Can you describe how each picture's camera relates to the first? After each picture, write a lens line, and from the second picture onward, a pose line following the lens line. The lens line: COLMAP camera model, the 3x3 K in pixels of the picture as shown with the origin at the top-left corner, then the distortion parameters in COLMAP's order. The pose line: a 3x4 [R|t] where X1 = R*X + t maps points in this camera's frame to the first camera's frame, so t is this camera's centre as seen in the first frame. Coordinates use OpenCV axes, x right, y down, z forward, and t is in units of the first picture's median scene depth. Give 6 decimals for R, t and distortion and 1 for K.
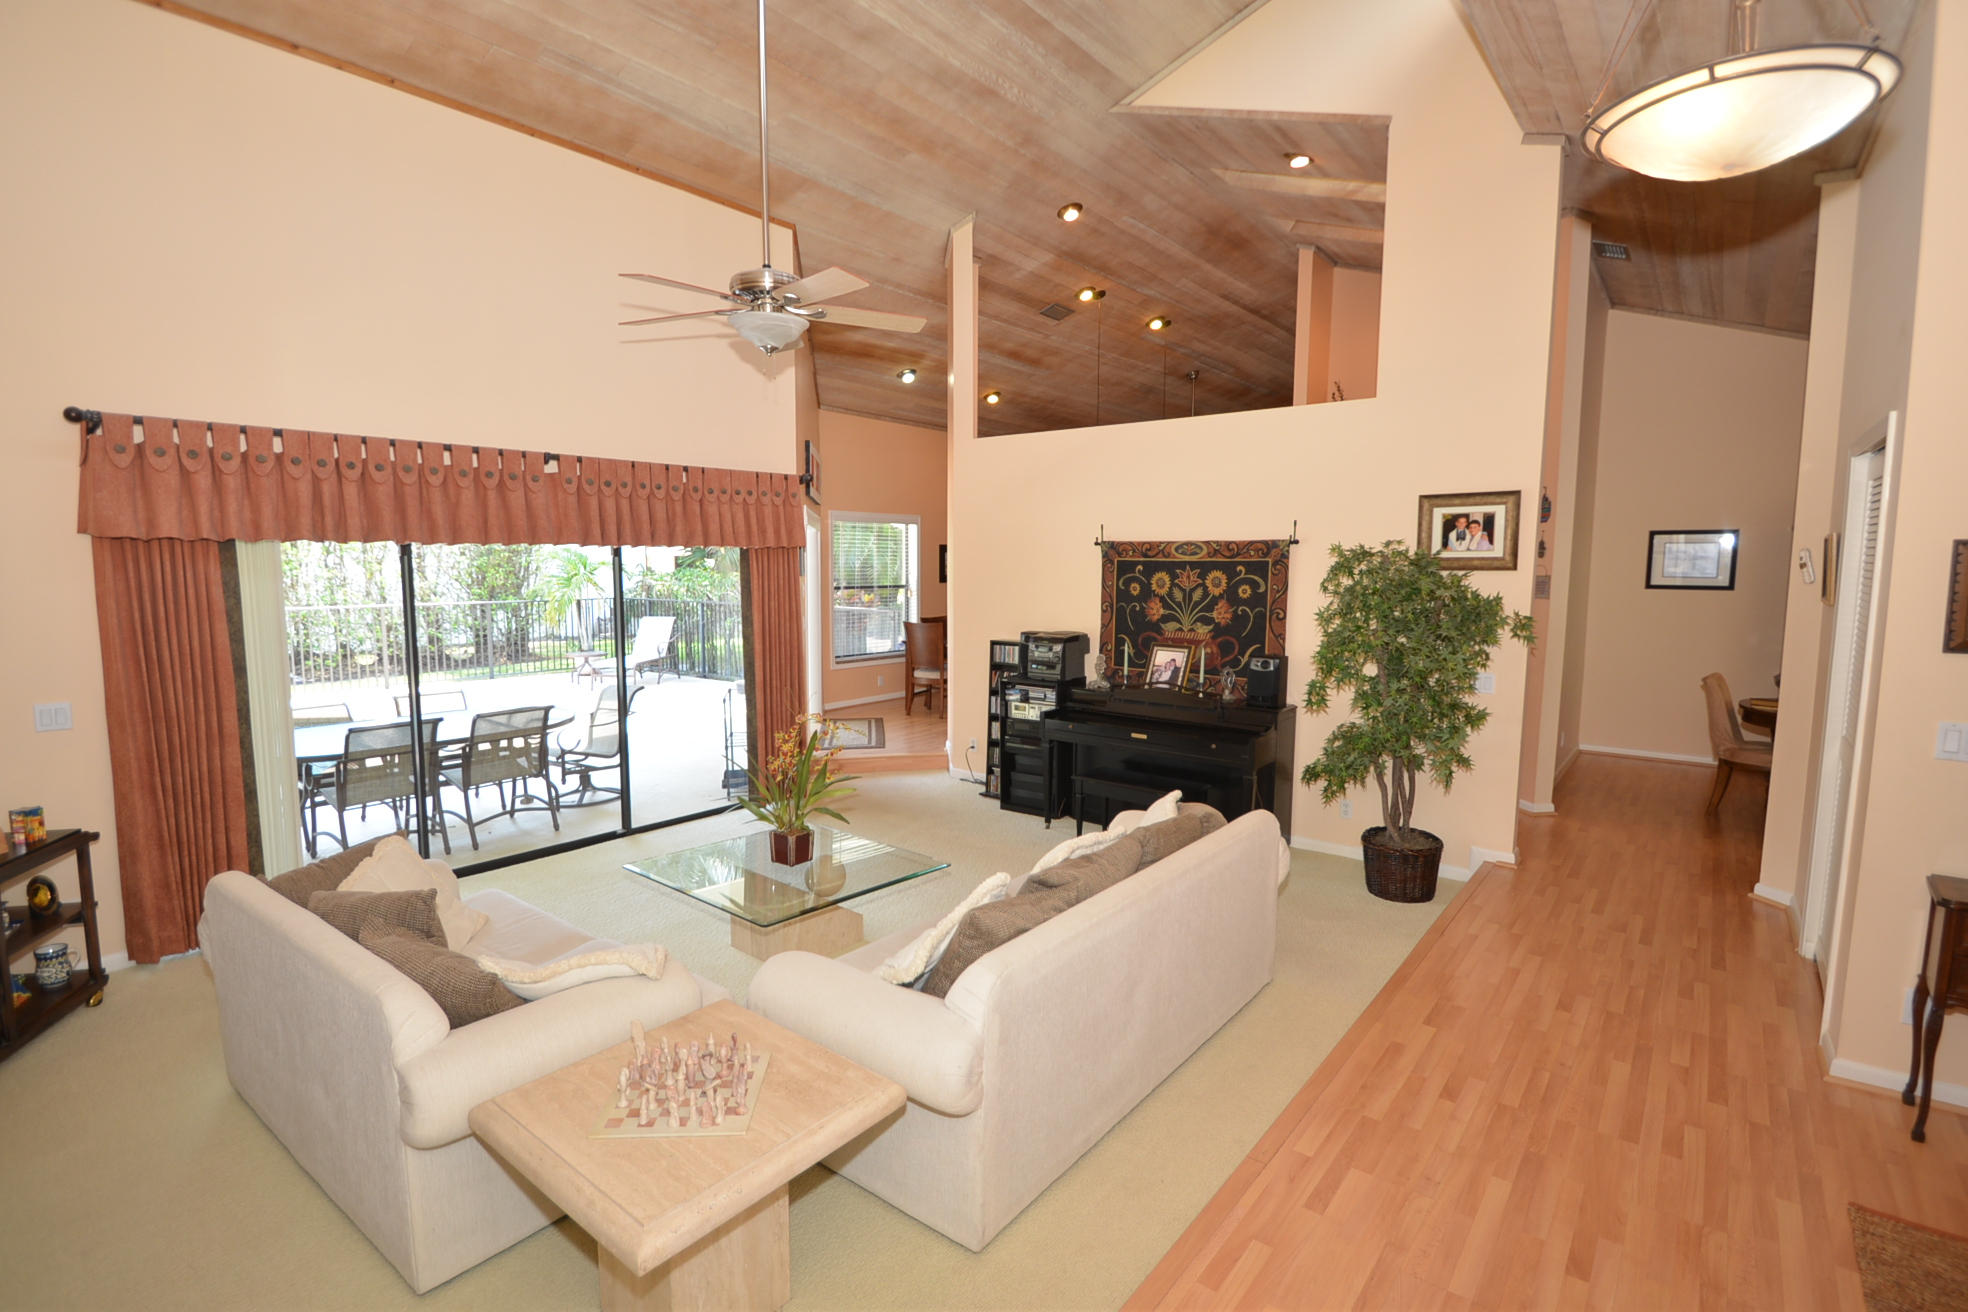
lens RADIAL K [[923.0, 0, 970.4], [0, 923.0, 660.4], [0, 0, 1]] dist [0.002507, -0.015981]
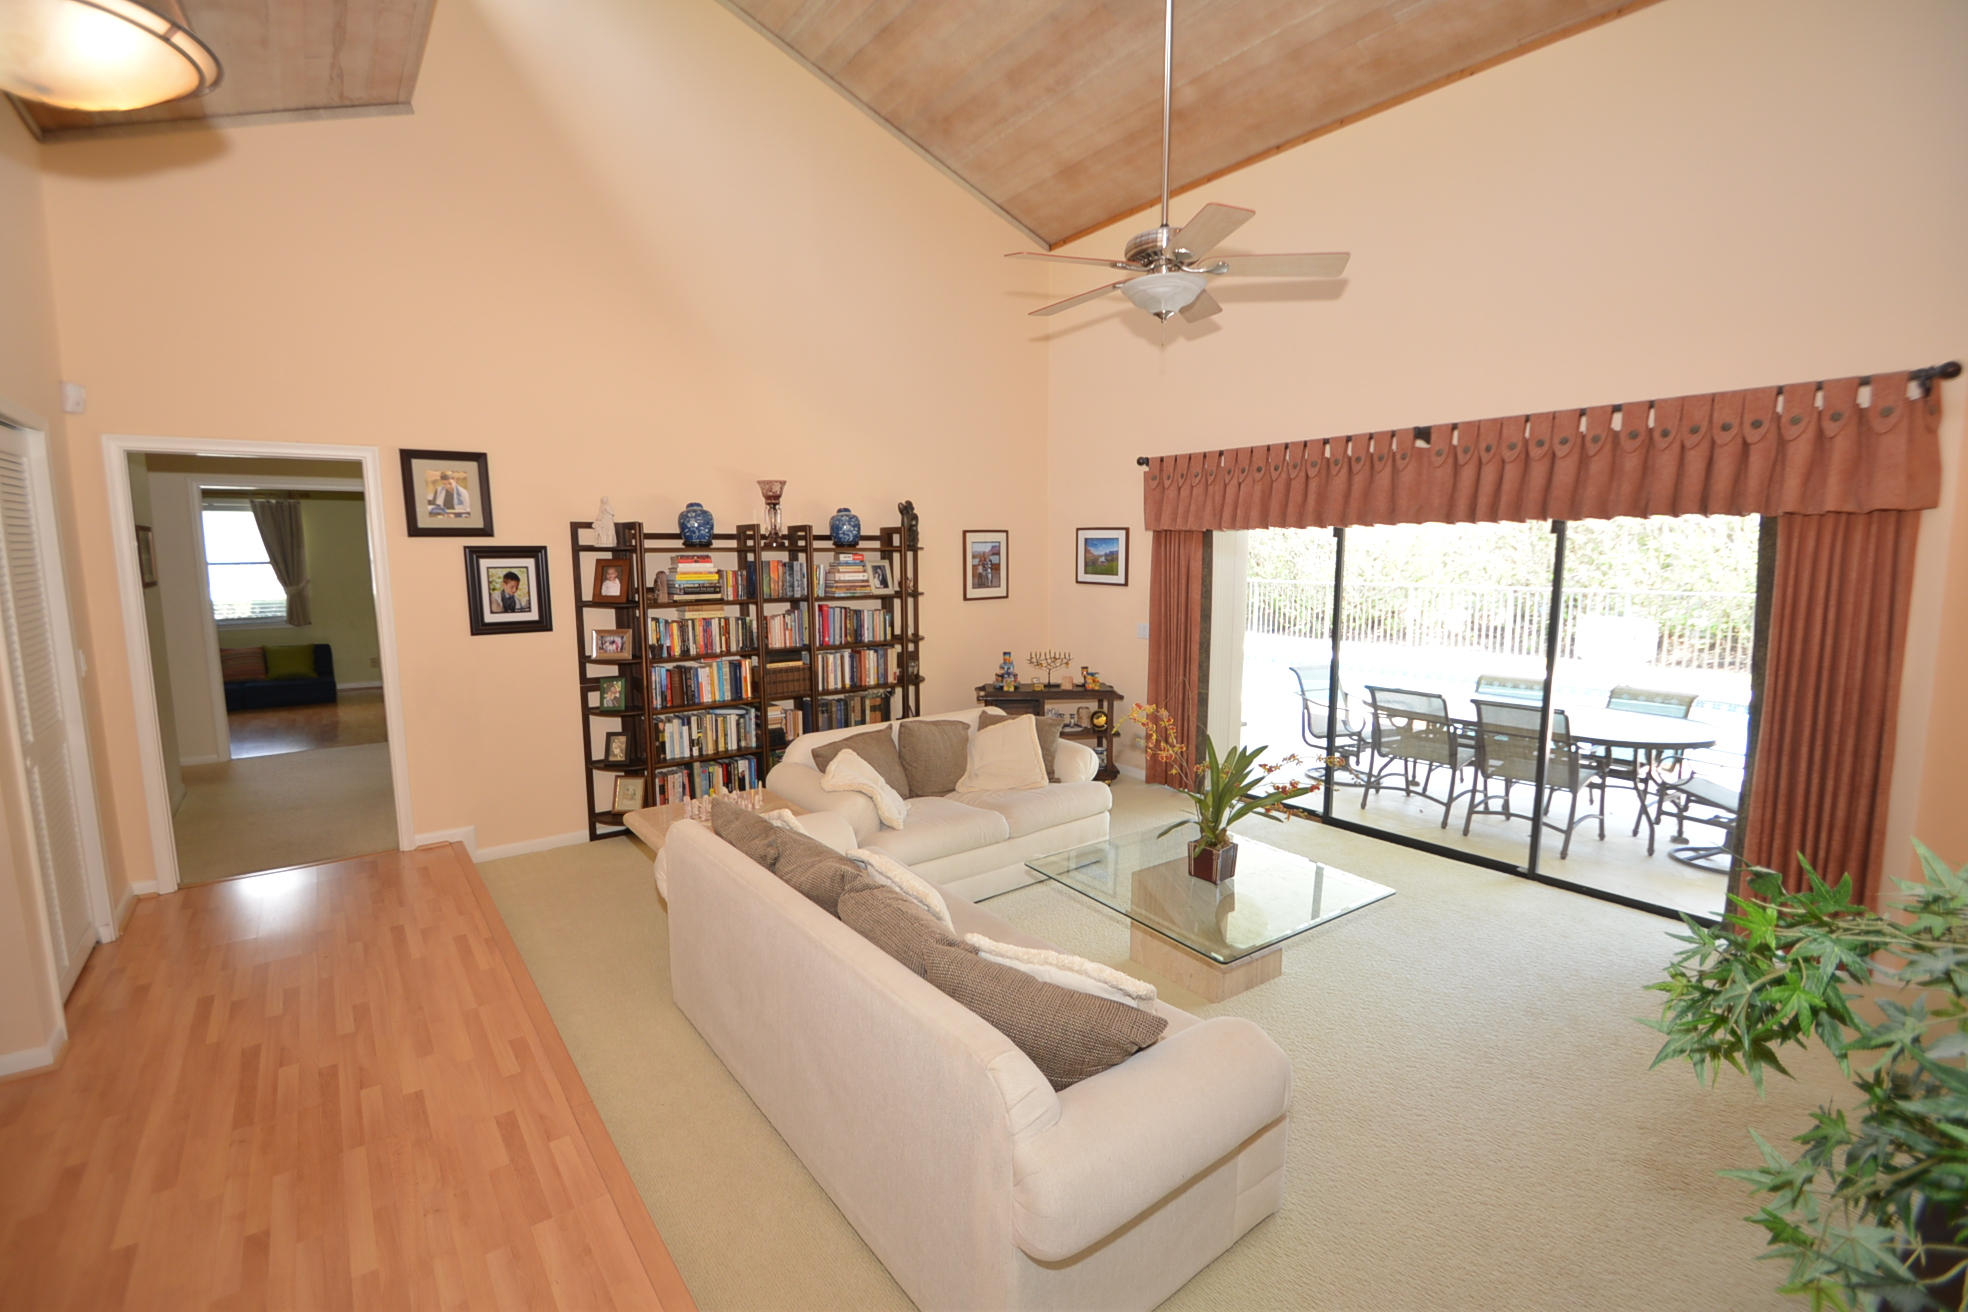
lens RADIAL K [[865.6, 0, 966.8], [0, 865.6, 662.5], [0, 0, 1]] dist [0.015985, -0.018409]
pose [[-0.247202, 0.124706, -0.960906, 0.462036], [-0.098509, 0.983311, 0.152956, -0.065762], [0.963944, 0.132469, -0.230792, 0.668899]]
